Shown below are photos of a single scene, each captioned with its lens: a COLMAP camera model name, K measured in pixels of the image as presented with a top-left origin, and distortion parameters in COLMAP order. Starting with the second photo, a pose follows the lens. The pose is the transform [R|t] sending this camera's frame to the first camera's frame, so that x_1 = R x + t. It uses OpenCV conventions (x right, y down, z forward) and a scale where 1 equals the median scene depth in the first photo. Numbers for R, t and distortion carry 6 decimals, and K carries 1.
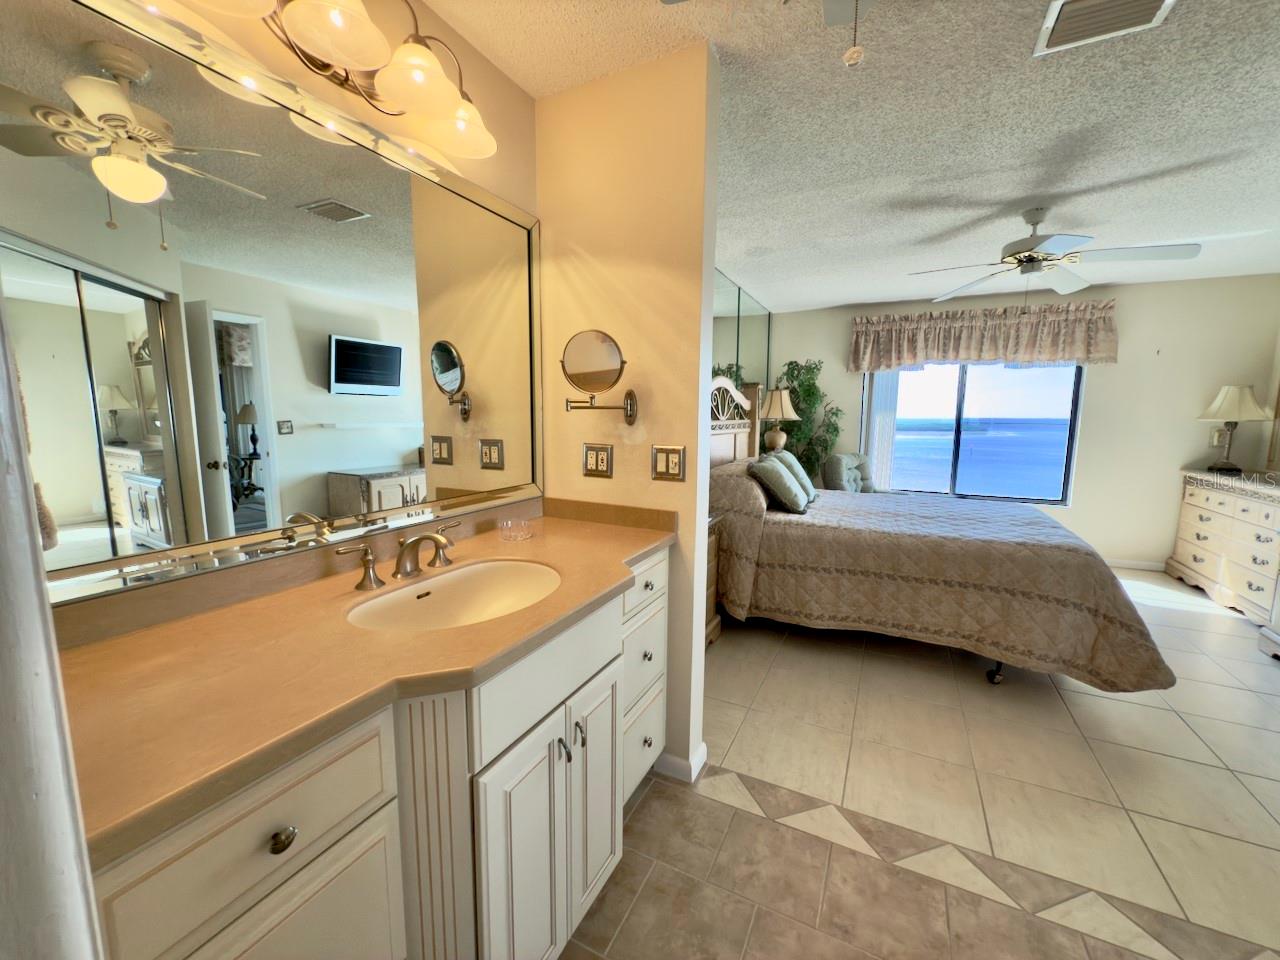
lens RADIAL K [[508.4, 0, 641.8], [0, 508.4, 481.0], [0, 0, 1]] dist [0.001592, -0.000993]
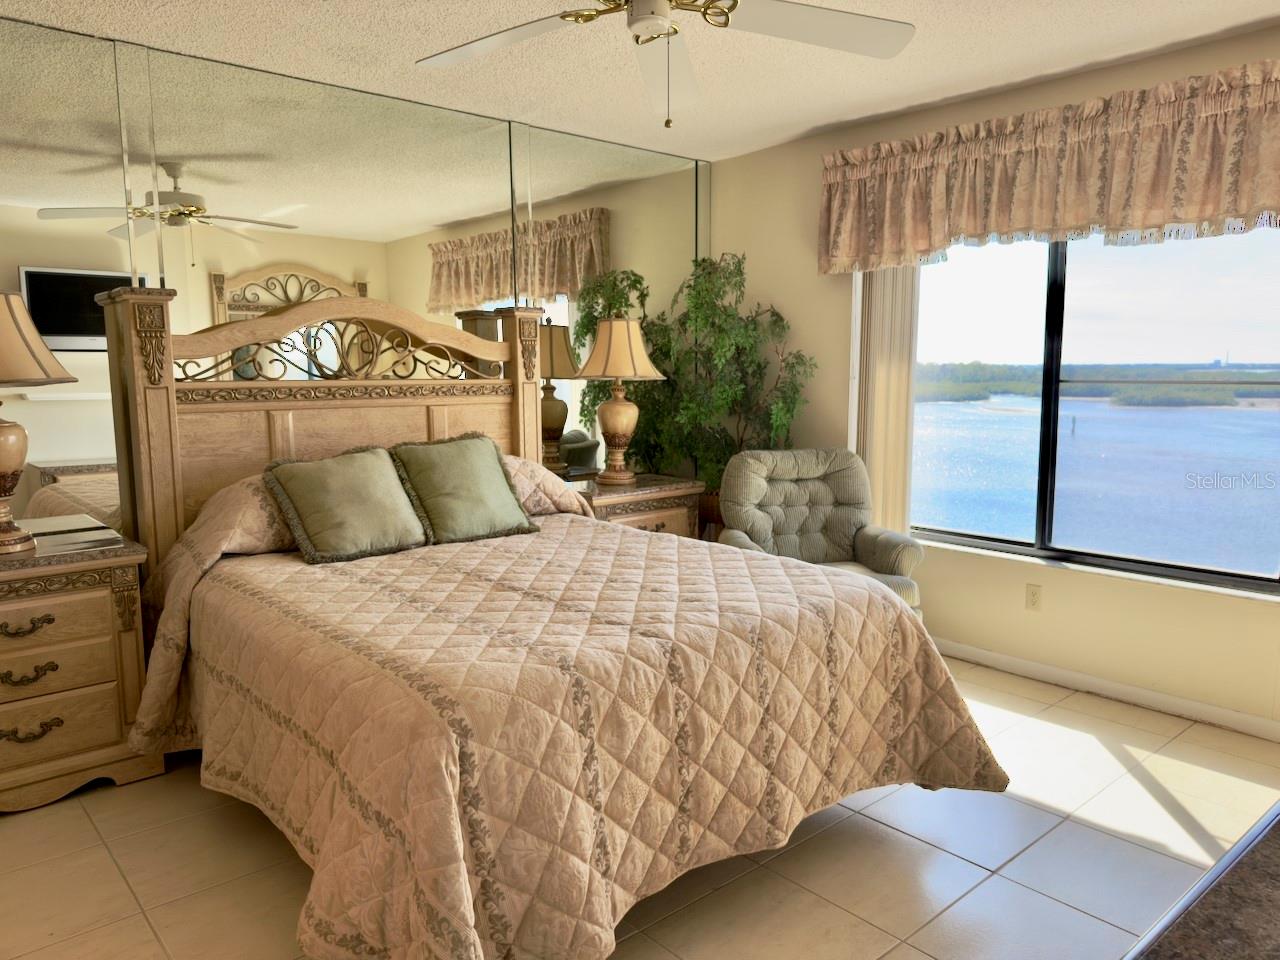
lens RADIAL K [[907.5, 0, 608.8], [0, 907.5, 477.9], [0, 0, 1]] dist [-0.035720, 0.008036]
pose [[0.919894, 0.029530, -0.391053, 0.621156], [-0.033788, 0.999421, -0.004010, -0.019060], [0.390708, 0.016901, 0.920360, 0.185856]]
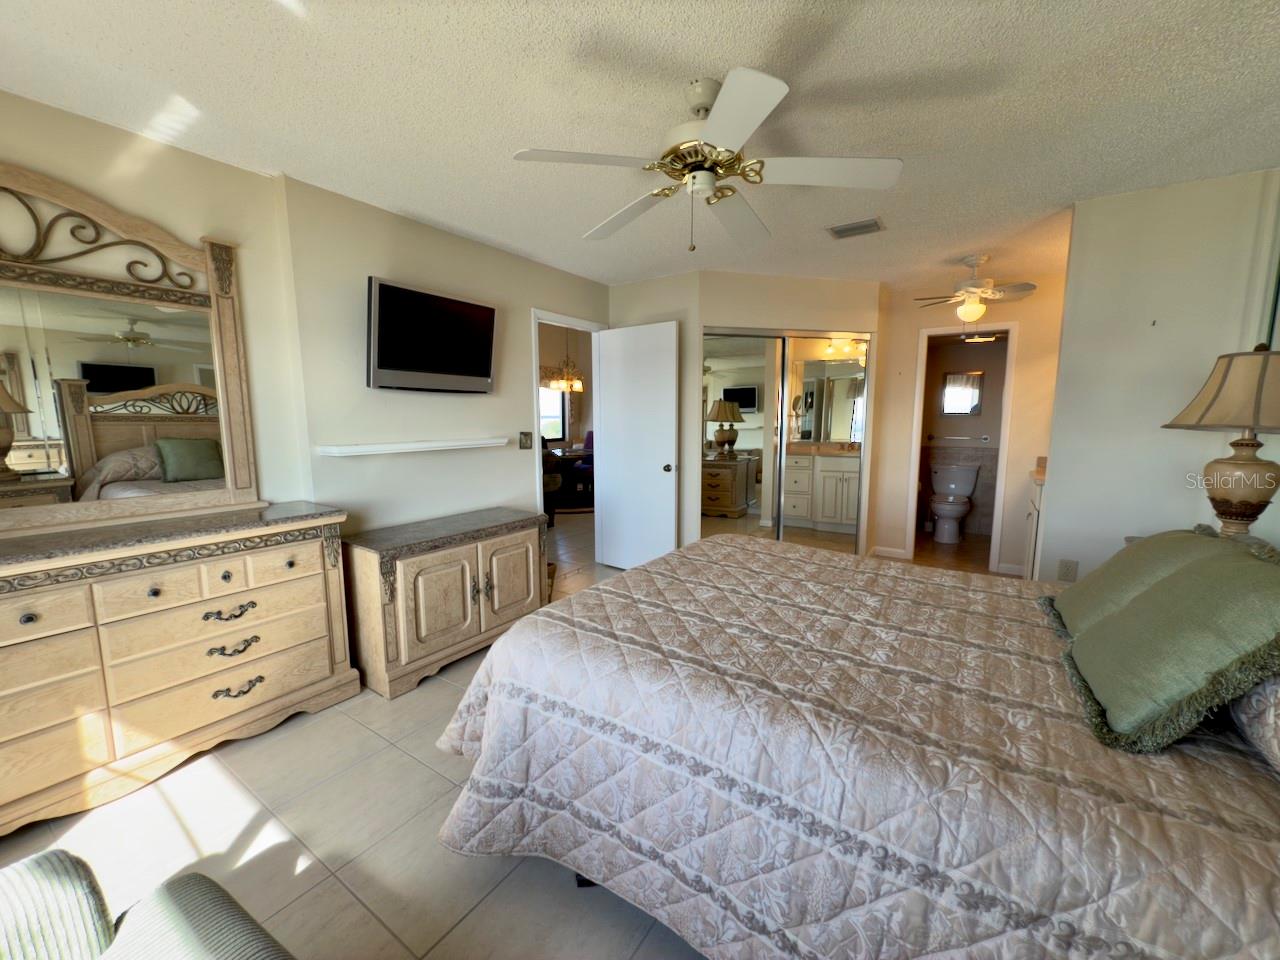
lens RADIAL K [[508.4, 0, 641.8], [0, 508.4, 481.0], [0, 0, 1]] dist [0.001592, -0.000993]
pose [[-0.991262, -0.019347, 0.130482, 0.449725], [0.014489, 0.967232, 0.253481, -0.131126], [-0.131110, 0.253157, -0.958500, 1.026489]]
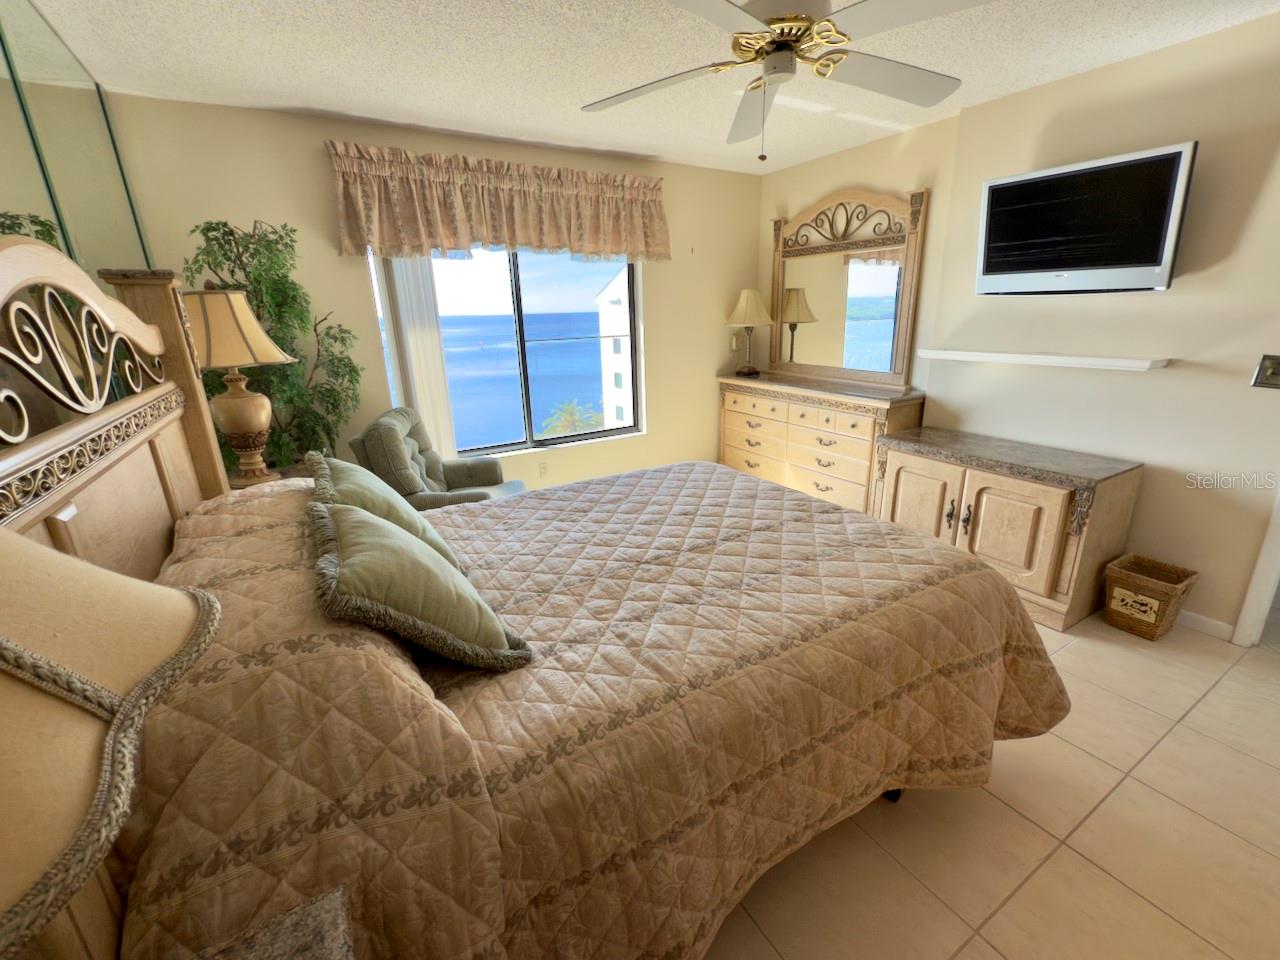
lens RADIAL K [[551.0, 0, 640.0], [0, 551.0, 480.0], [0, 0, 1]] dist [-0.000275, -0.000031]
pose [[0.529075, -0.272557, 0.803612, 0.054595], [0.140208, 0.962075, 0.233993, -0.091238], [-0.836912, -0.011127, 0.547225, 0.481509]]
